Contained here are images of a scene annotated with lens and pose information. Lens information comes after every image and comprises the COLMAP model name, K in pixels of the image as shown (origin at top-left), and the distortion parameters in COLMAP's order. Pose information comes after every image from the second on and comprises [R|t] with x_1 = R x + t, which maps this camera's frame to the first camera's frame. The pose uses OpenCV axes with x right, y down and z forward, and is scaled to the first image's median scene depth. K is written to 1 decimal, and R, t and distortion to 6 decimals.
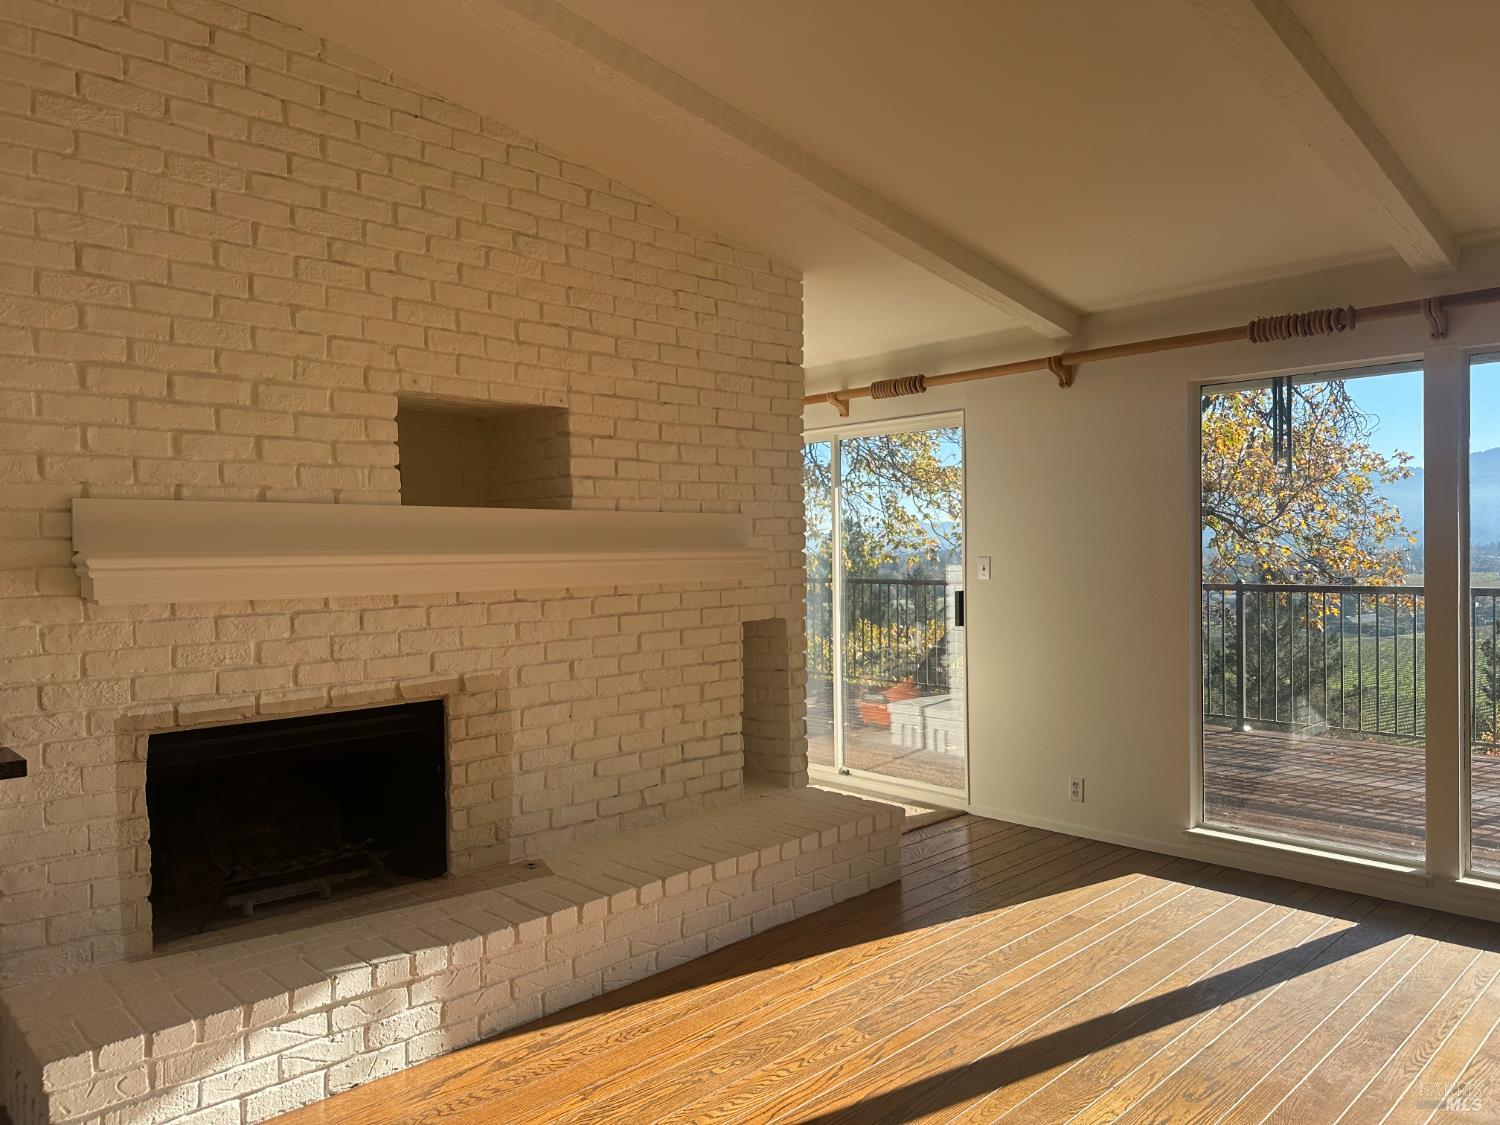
lens RADIAL K [[1062.4, 0, 744.6], [0, 1062.4, 556.8], [0, 0, 1]] dist [0.067885, -0.038061]
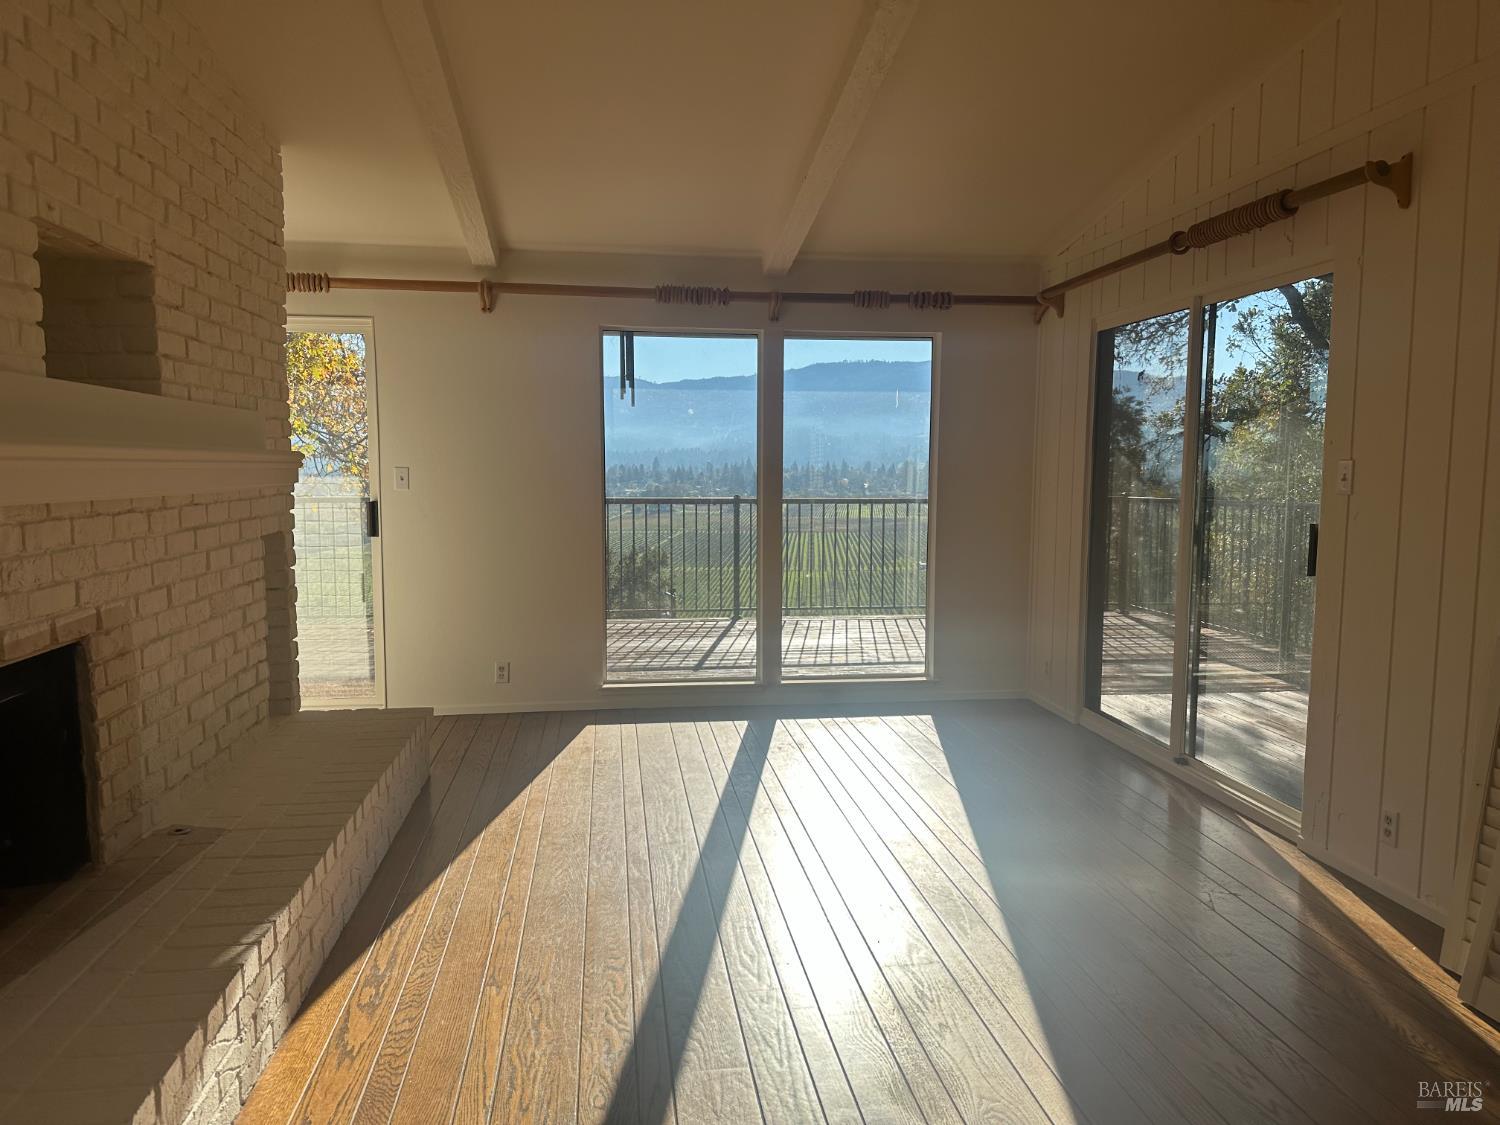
lens RADIAL K [[1062.4, 0, 744.6], [0, 1062.4, 568.4], [0, 0, 1]] dist [0.067885, -0.038061]
pose [[0.597106, -0.060952, 0.799843, -0.591116], [-0.008618, 0.996564, 0.082377, 0.014268], [-0.802116, -0.056081, 0.594529, 0.167071]]
